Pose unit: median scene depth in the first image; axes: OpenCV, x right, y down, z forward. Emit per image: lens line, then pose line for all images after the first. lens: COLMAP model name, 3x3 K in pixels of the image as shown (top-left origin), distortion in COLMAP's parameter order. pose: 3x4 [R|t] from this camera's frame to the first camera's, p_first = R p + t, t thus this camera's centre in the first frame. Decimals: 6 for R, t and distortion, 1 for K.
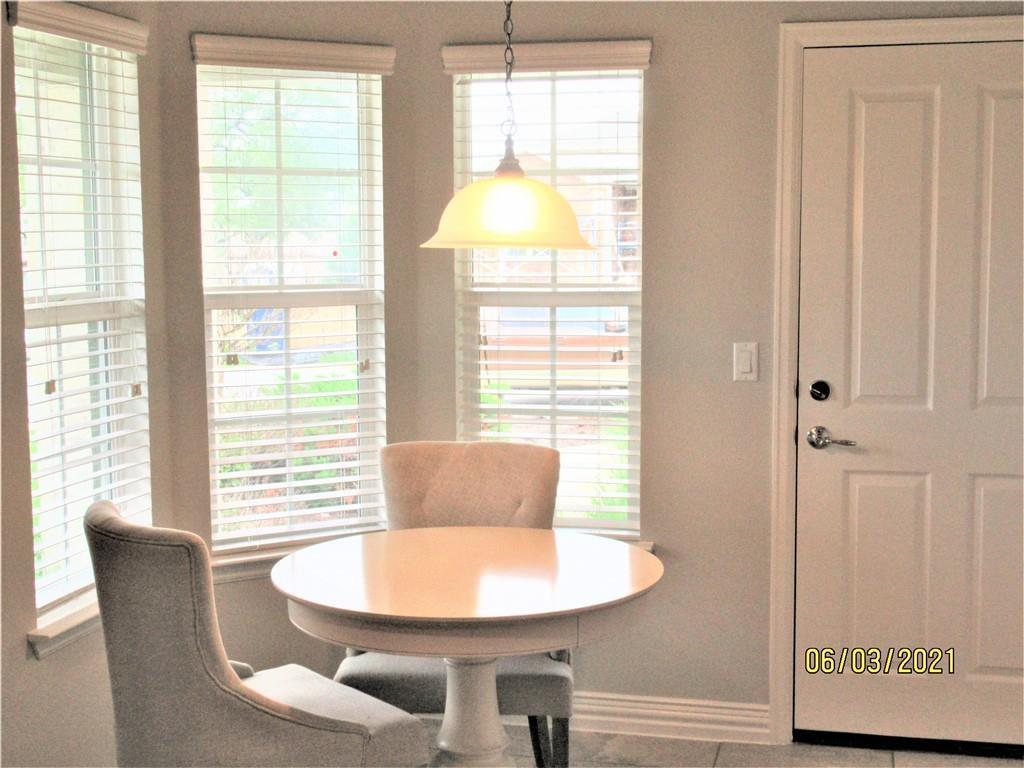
lens RADIAL K [[1444.3, 0, 513.5], [0, 1444.3, 386.0], [0, 0, 1]] dist [-0.003980, 0.000000]
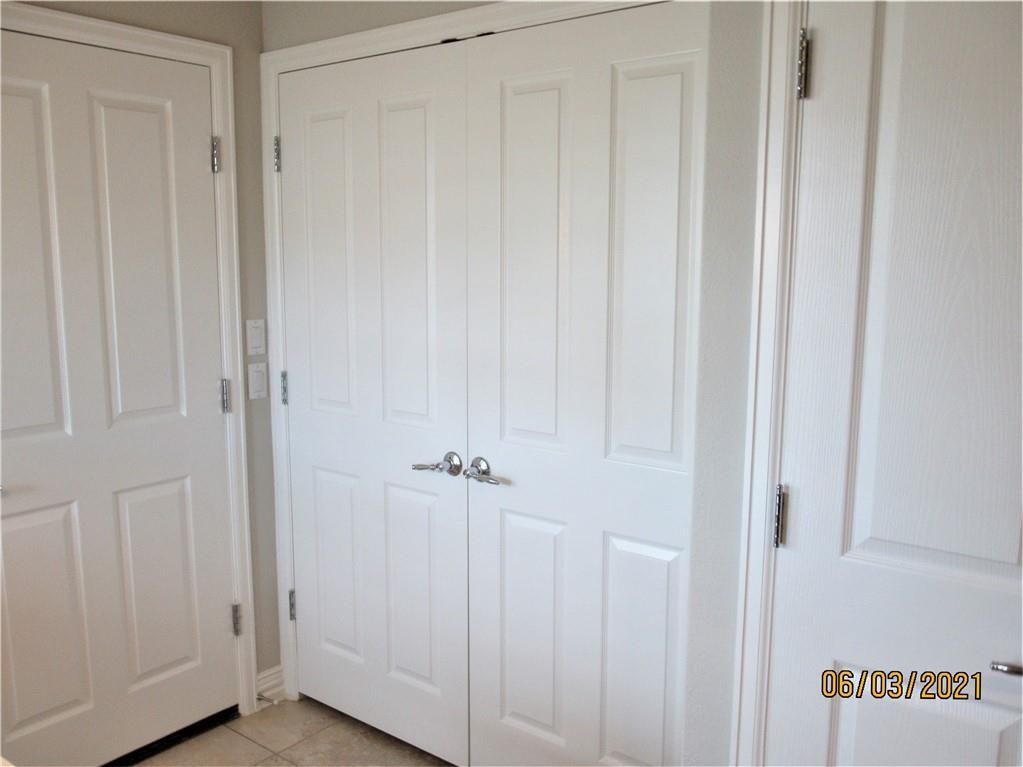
lens RADIAL K [[890.6, 0, 512.5], [0, 890.6, 383.9], [0, 0, 1]] dist [-0.036382, -0.018030]
pose [[0.405292, -0.122975, 0.905878, -0.107406], [0.091045, 0.991414, 0.093853, -0.043239], [-0.909642, 0.044437, 0.413009, 0.493214]]
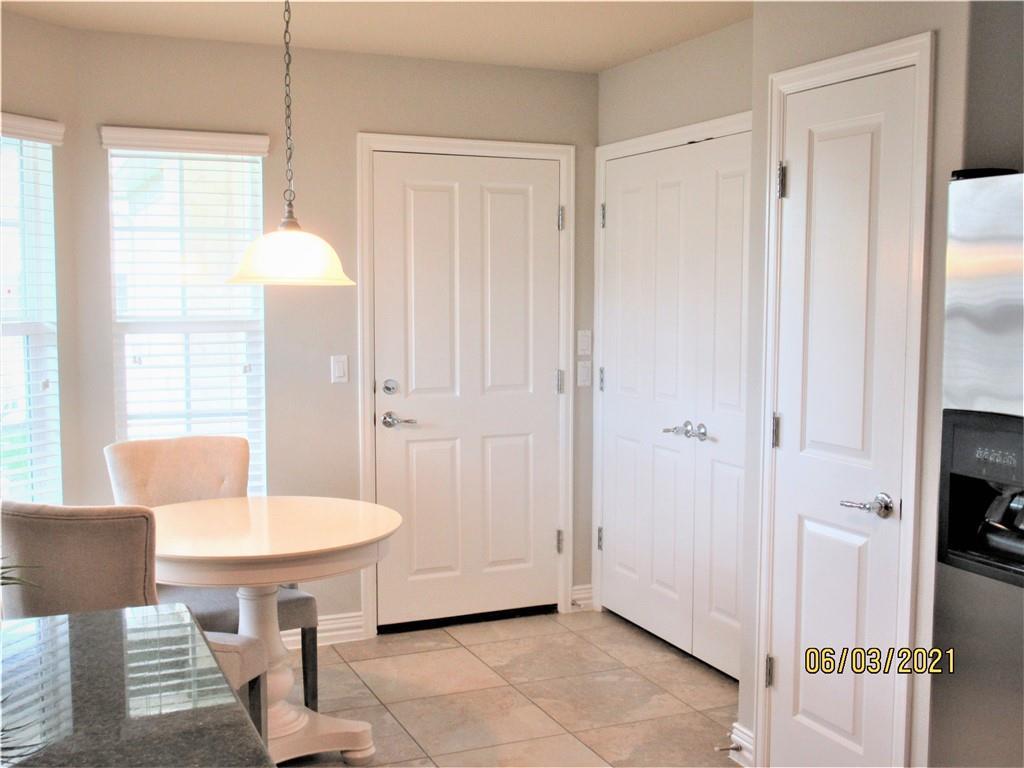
lens RADIAL K [[1150.0, 0, 512.0], [0, 1150.0, 382.8], [0, 0, 1]] dist [-0.016131, 0.000000]
pose [[0.796950, -0.041951, 0.602587, -0.384910], [0.057734, 0.998309, -0.006854, 0.014032], [-0.601280, 0.040252, 0.798024, 0.005527]]
